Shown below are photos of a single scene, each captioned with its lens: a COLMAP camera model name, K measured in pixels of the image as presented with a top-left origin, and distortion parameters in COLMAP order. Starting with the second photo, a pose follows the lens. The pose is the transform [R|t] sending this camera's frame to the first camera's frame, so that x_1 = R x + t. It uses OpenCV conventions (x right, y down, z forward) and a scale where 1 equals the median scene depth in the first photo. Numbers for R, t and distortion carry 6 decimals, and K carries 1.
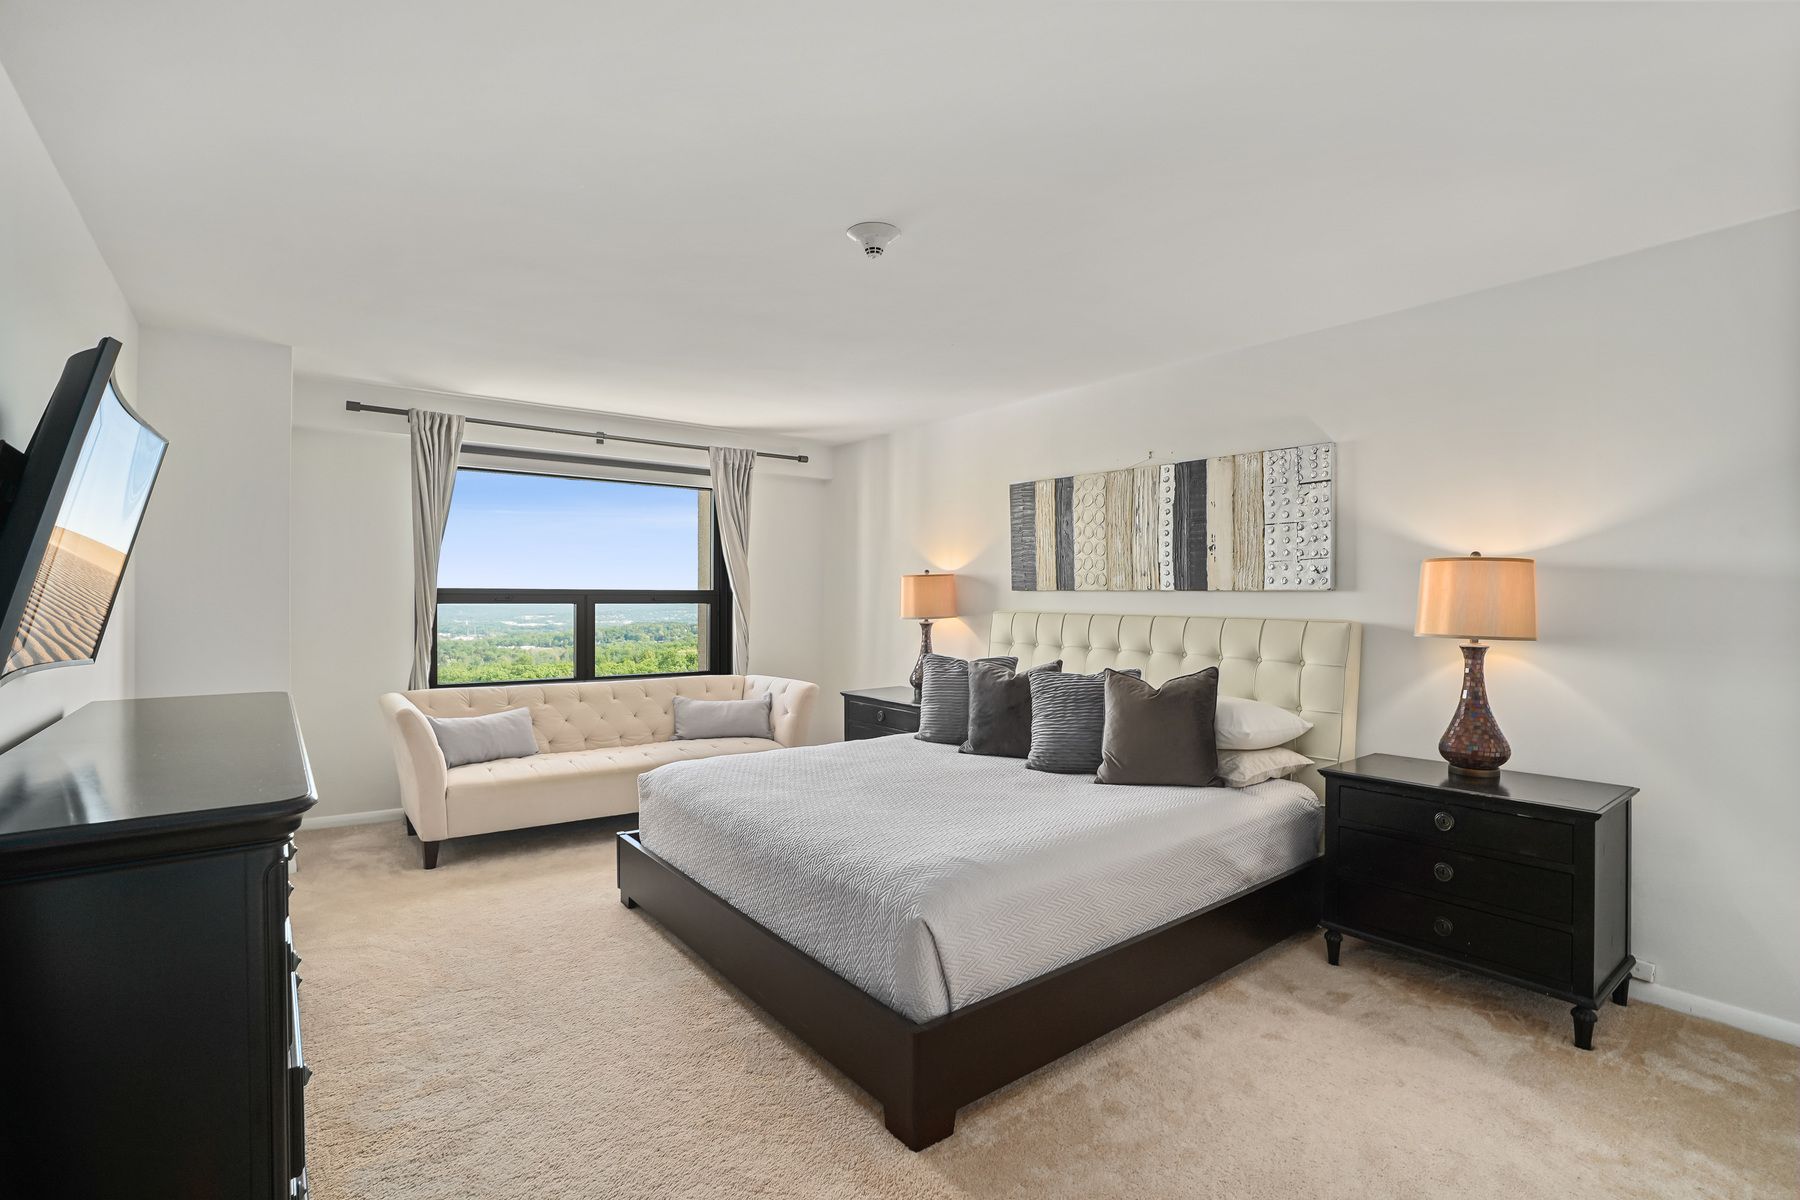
lens RADIAL K [[853.5, 0, 919.8], [0, 853.5, 593.7], [0, 0, 1]] dist [-0.034091, 0.011400]
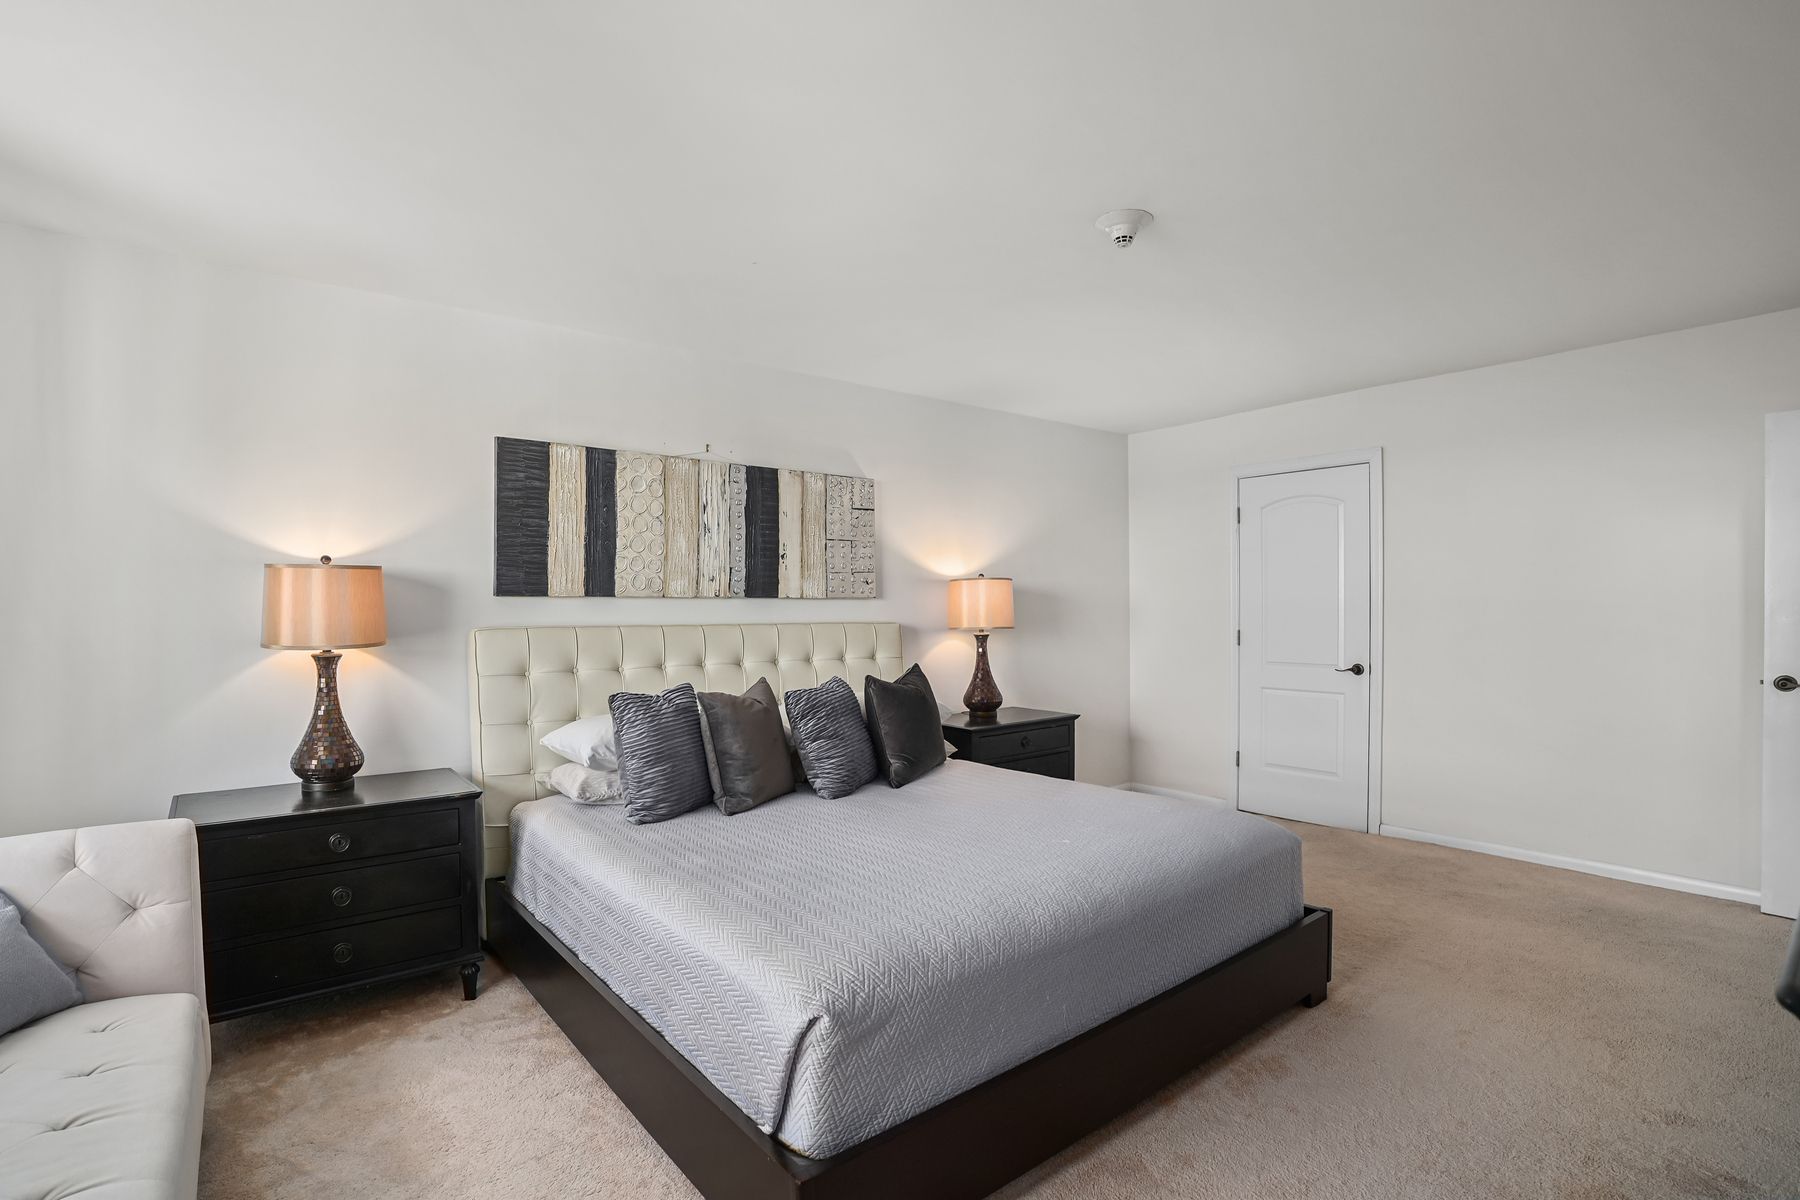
lens RADIAL K [[853.5, 0, 886.7], [0, 853.5, 607.0], [0, 0, 1]] dist [-0.034091, 0.011400]
pose [[-0.001818, -0.008497, 0.999962, -0.648056], [0.000484, 0.999964, 0.008498, -0.000926], [-0.999998, 0.000500, -0.001813, 0.817557]]
